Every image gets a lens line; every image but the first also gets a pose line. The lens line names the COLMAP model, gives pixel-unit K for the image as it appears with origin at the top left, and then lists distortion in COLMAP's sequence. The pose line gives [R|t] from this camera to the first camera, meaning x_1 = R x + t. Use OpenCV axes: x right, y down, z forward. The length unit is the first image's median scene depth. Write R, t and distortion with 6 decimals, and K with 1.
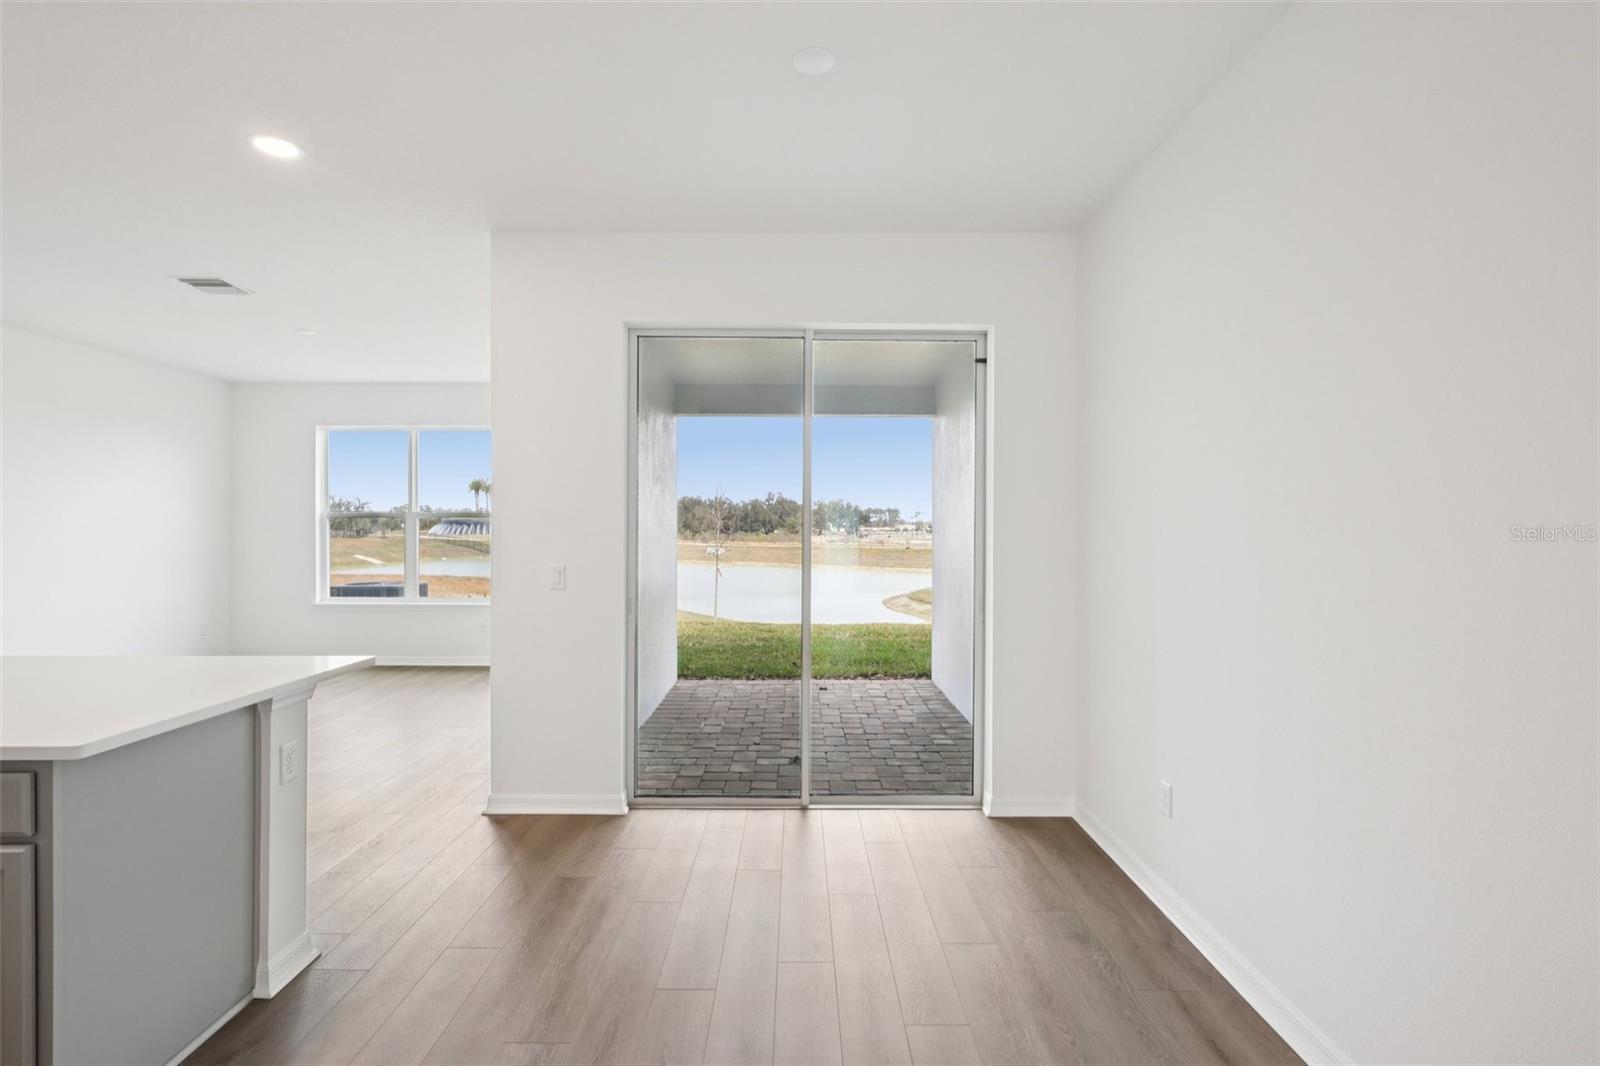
lens RADIAL K [[754.7, 0, 793.6], [0, 754.7, 532.6], [0, 0, 1]] dist [-0.003184, 0.001884]
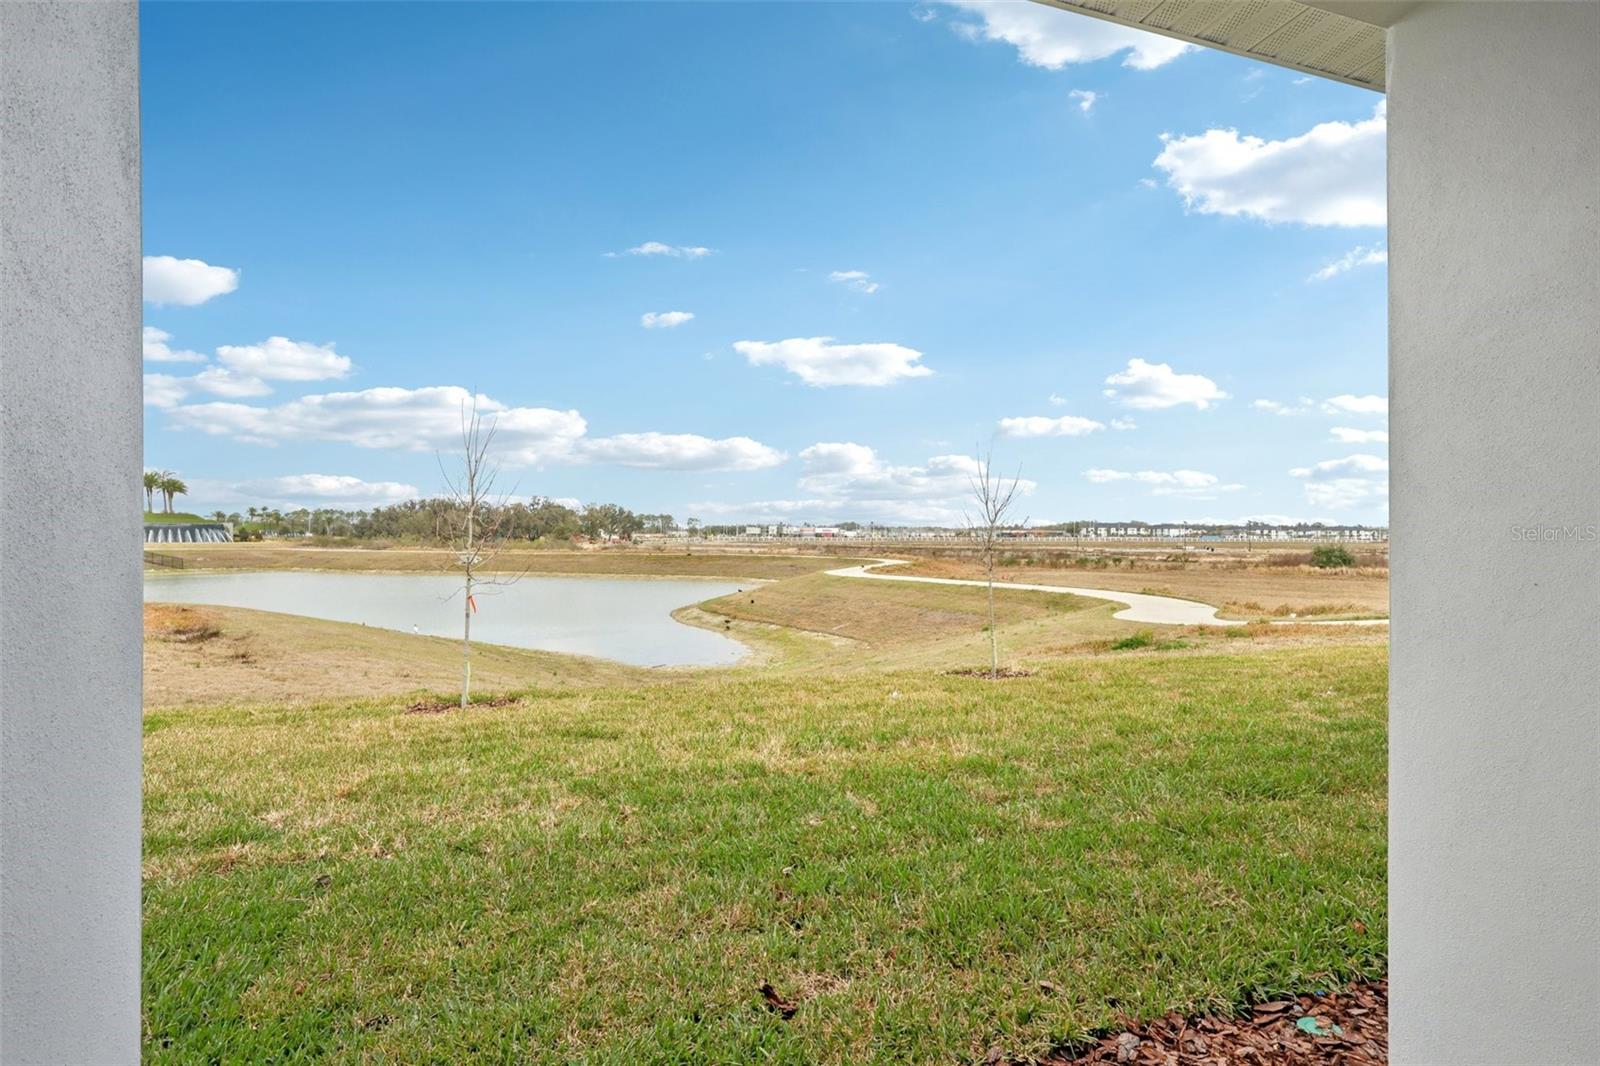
lens RADIAL K [[754.7, 0, 802.2], [0, 754.7, 533.4], [0, 0, 1]] dist [-0.003184, 0.001884]
pose [[0.952629, -0.000477, 0.304134, -0.037729], [0.002676, 0.999973, -0.006814, 0.005154], [-0.304123, 0.007305, 0.952605, 0.610645]]
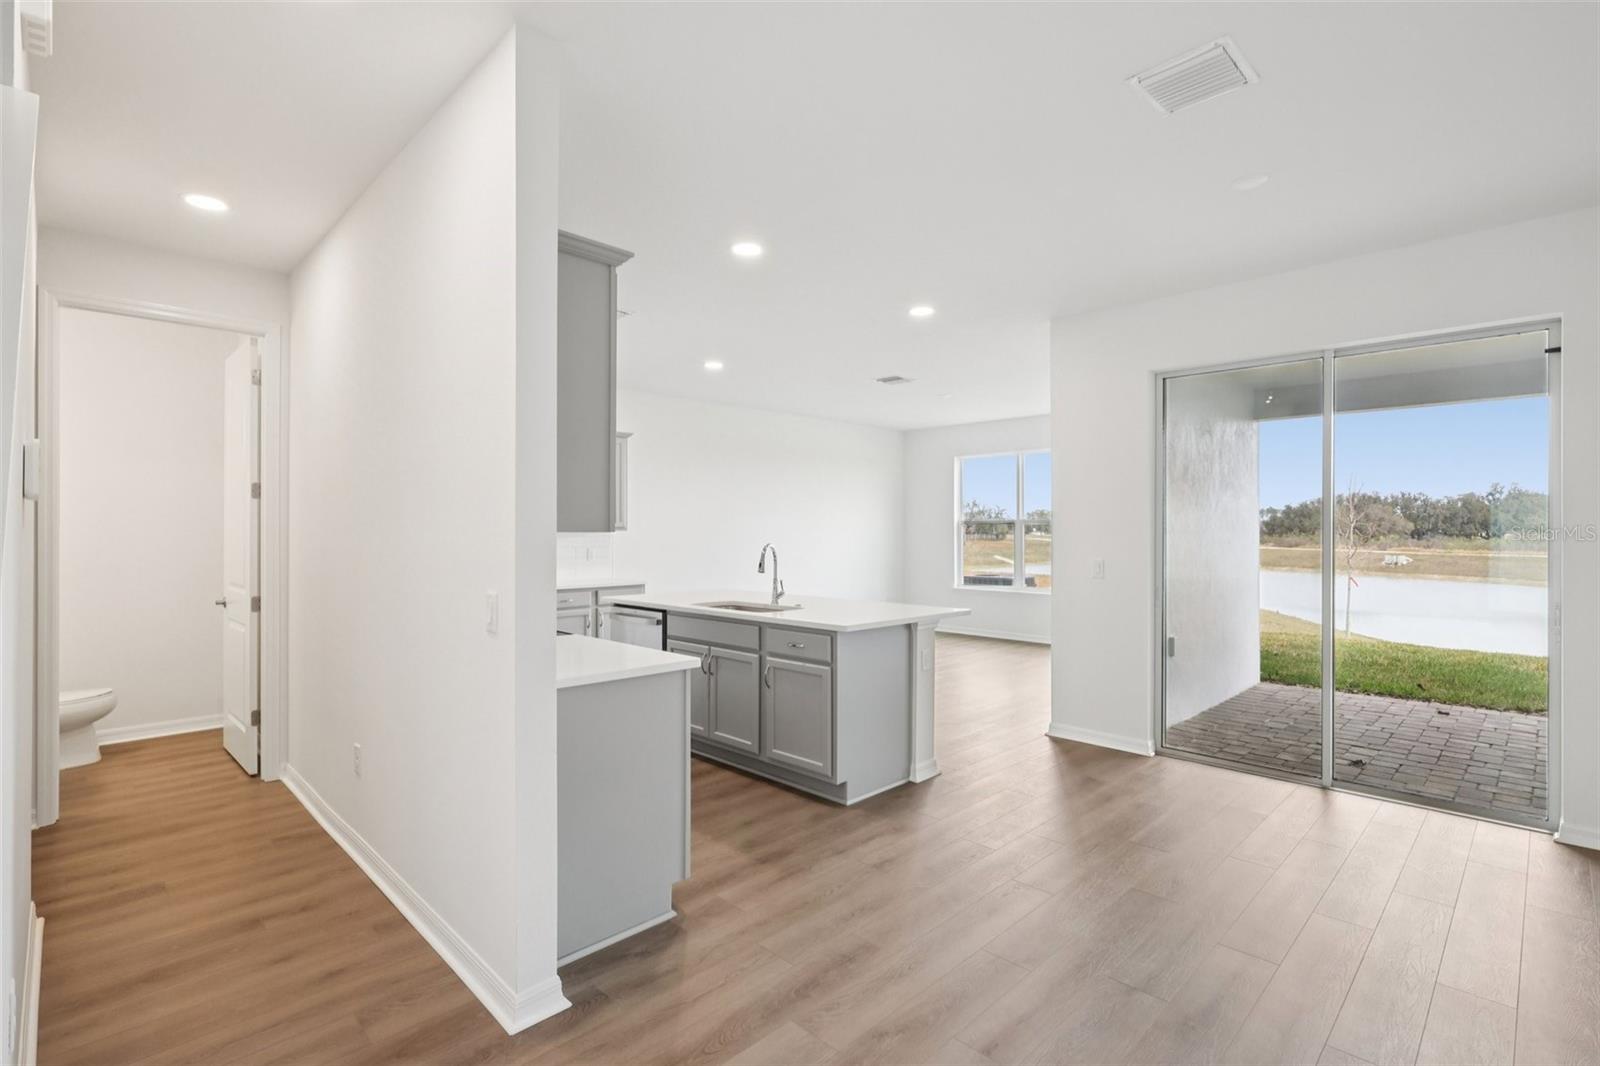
lens RADIAL K [[754.7, 0, 805.4], [0, 754.7, 526.8], [0, 0, 1]] dist [-0.003184, 0.001884]
pose [[0.715003, -0.005790, -0.699097, 0.115872], [-0.003251, 0.999927, -0.011607, 0.001108], [0.699114, 0.010572, 0.714933, -0.147992]]
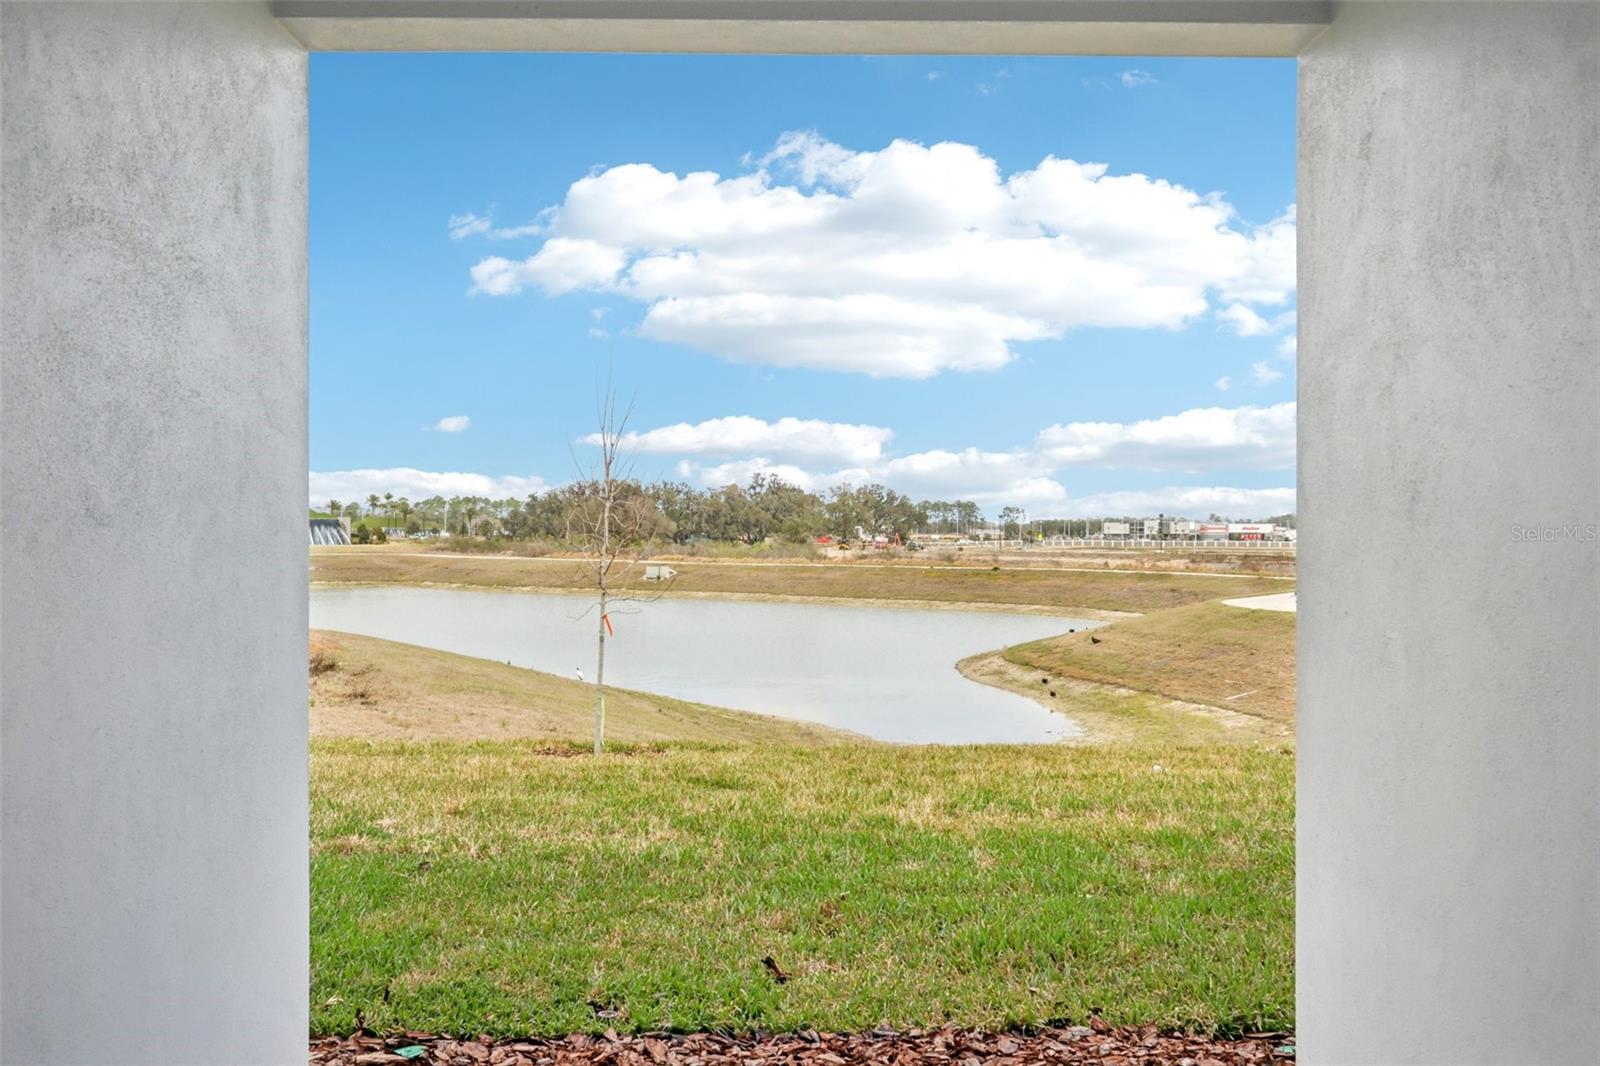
lens RADIAL K [[1275.0, 0, 794.9], [0, 1275.0, 545.2], [0, 0, 1]] dist [-0.003495, 0.001767]
pose [[0.999997, 0.001450, -0.002054, 0.028575], [-0.001445, 0.999996, 0.002444, 0.003850], [0.002058, -0.002441, 0.999995, 0.419908]]
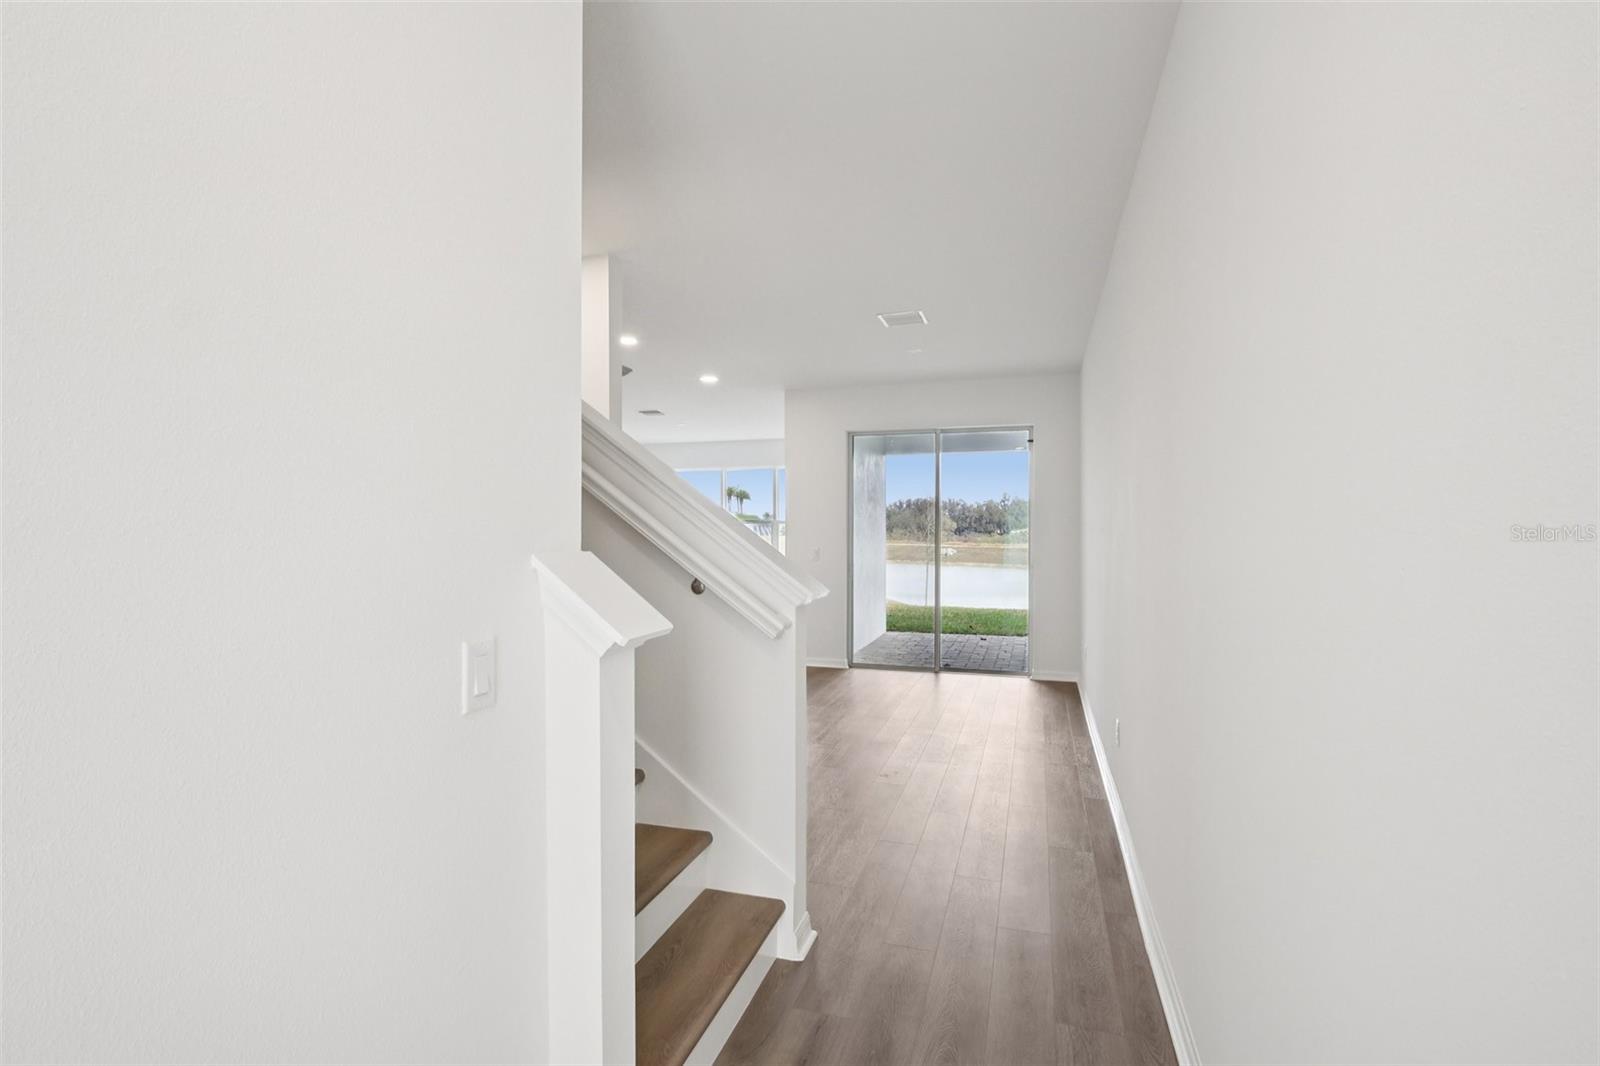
lens RADIAL K [[754.7, 0, 827.4], [0, 754.7, 530.7], [0, 0, 1]] dist [-0.003184, 0.001884]
pose [[0.965274, -0.003559, -0.261214, 0.122069], [0.002315, 0.999984, -0.005069, 0.002339], [0.261228, 0.004289, 0.965268, -0.461805]]
